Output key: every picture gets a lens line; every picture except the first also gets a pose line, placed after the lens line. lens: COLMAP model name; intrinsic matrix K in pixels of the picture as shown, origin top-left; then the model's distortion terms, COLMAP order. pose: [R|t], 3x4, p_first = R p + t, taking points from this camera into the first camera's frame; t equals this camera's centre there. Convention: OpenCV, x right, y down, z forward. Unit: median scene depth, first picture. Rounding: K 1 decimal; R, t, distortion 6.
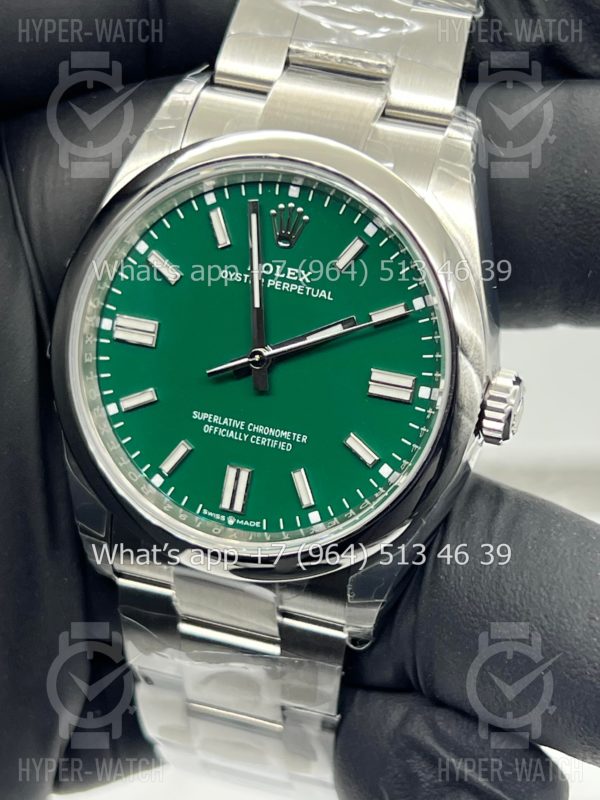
lens RADIAL K [[1998.0, 0, 301.5], [0, 1998.0, 401.1], [0, 0, 1]] dist [0.135620, 0.231007]
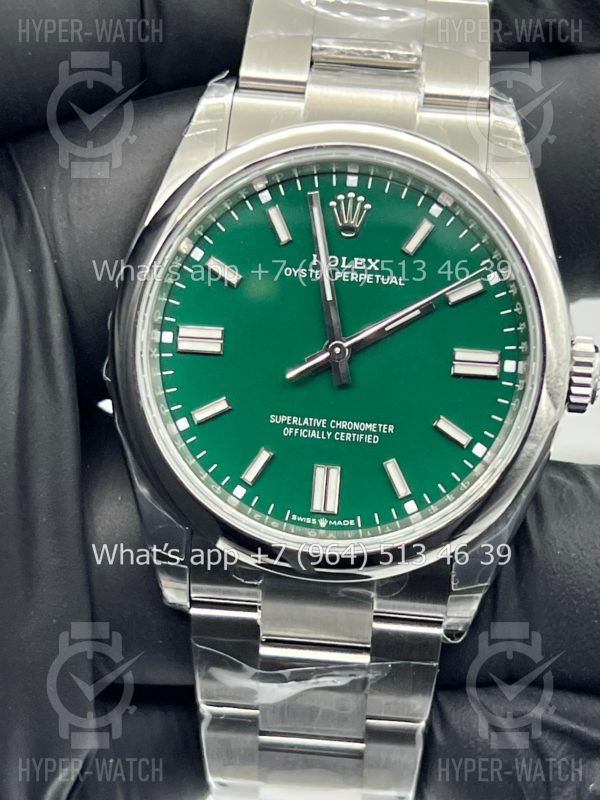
lens RADIAL K [[1998.0, 0, 301.5], [0, 1998.0, 401.1], [0, 0, 1]] dist [0.135620, 0.231007]
pose [[0.973134, -0.103523, 0.205655, -0.239352], [0.120028, 0.990339, -0.069439, 0.067662], [-0.196480, 0.092258, 0.976158, 0.050886]]
